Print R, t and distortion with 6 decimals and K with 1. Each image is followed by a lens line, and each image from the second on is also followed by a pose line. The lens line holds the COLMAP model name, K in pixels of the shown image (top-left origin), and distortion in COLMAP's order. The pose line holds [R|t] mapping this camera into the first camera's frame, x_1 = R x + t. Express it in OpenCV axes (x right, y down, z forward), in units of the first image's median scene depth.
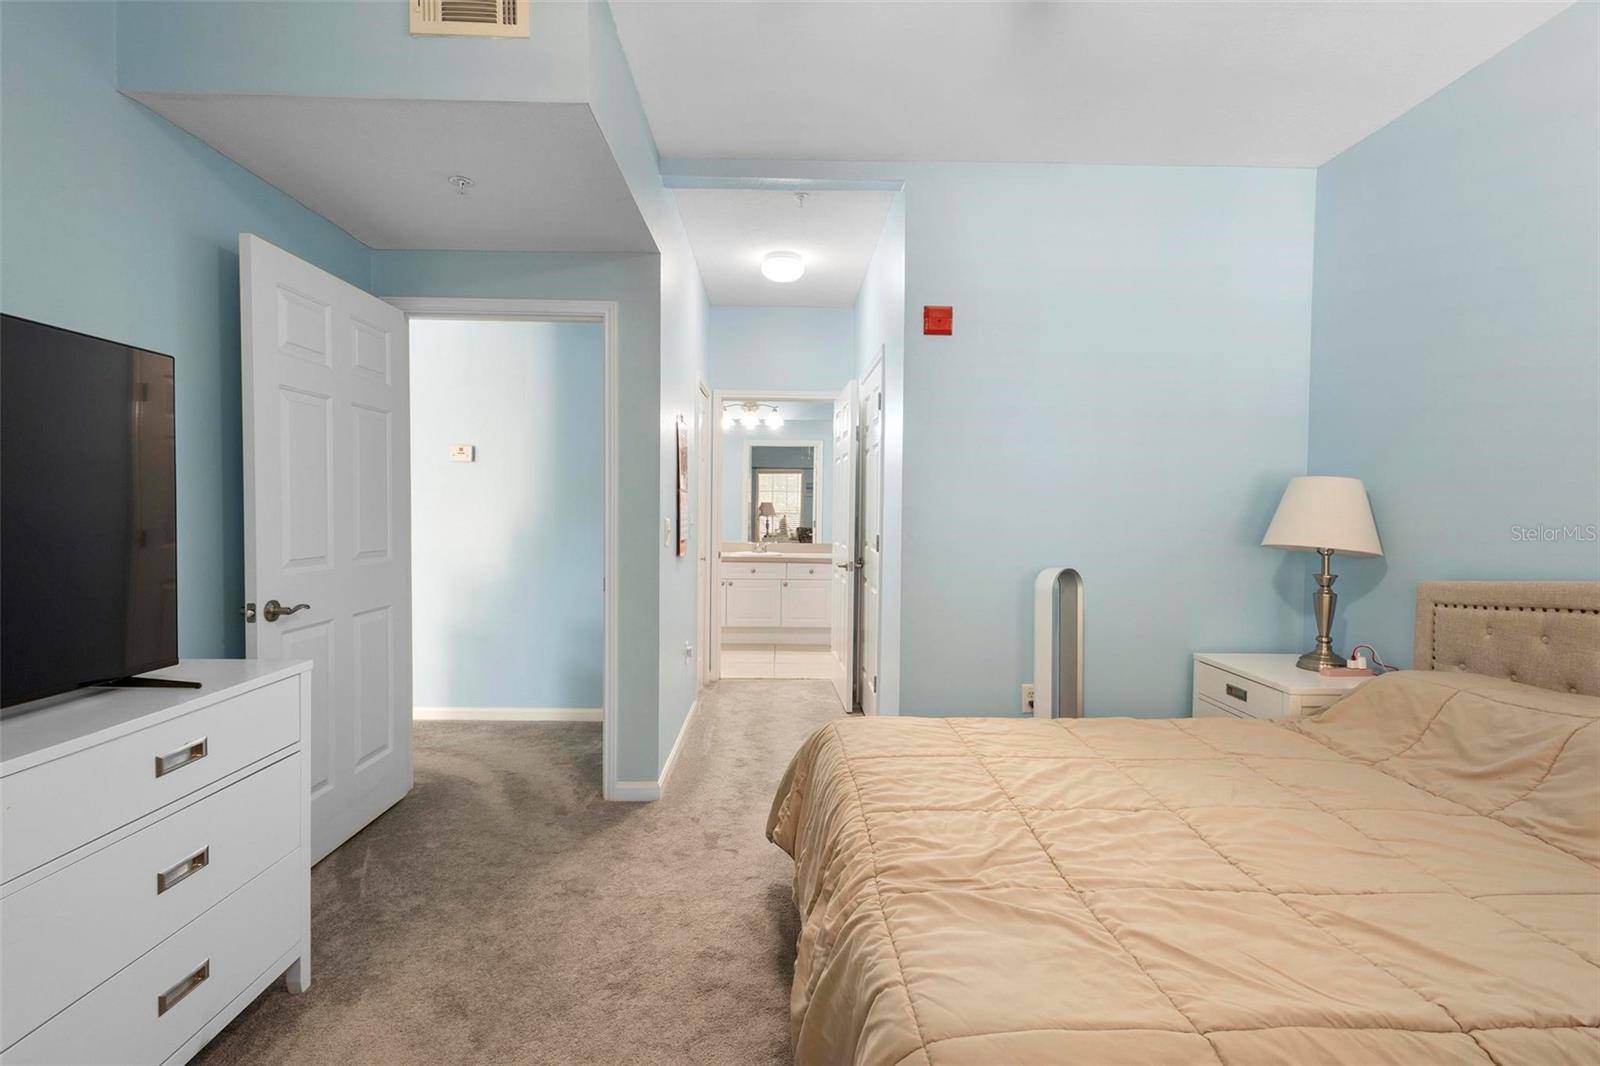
lens RADIAL K [[730.4, 0, 800.8], [0, 730.4, 529.8], [0, 0, 1]] dist [0.004646, -0.000281]
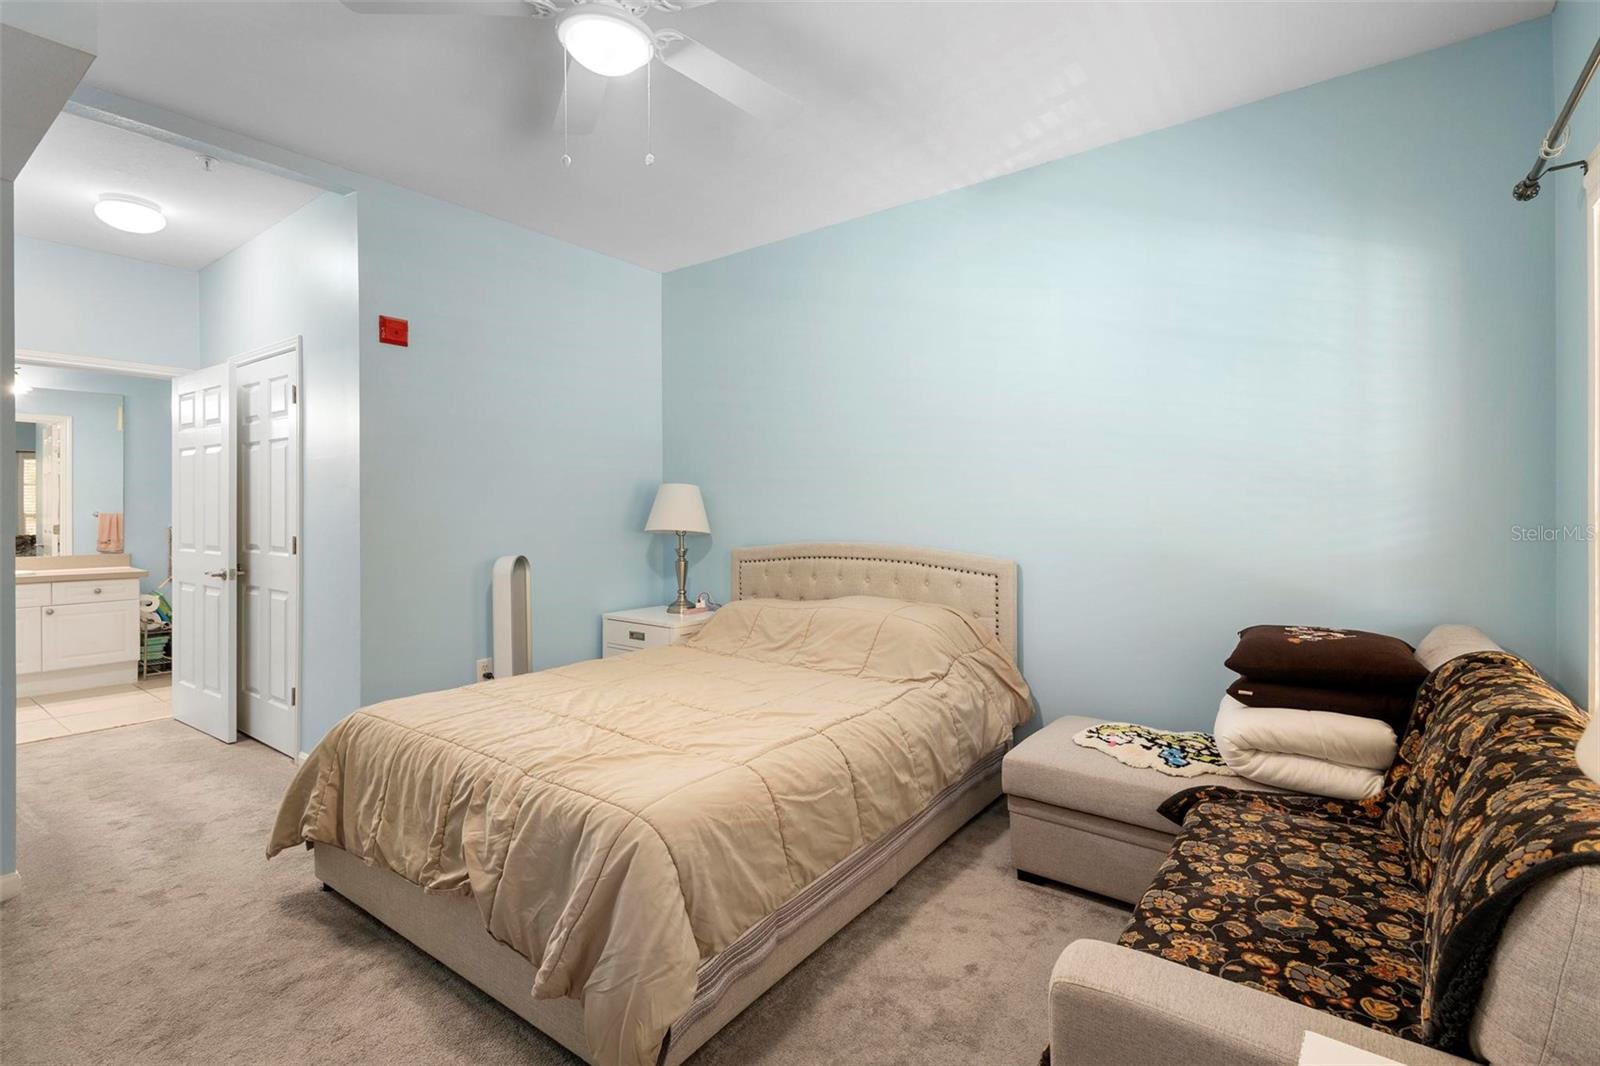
lens RADIAL K [[746.4, 0, 803.8], [0, 746.4, 505.5], [0, 0, 1]] dist [0.002546, -0.000064]
pose [[0.619731, -0.009600, 0.784756, -0.333715], [0.030629, 0.999459, -0.011961, -0.001151], [-0.784217, 0.031449, 0.619689, -0.151843]]
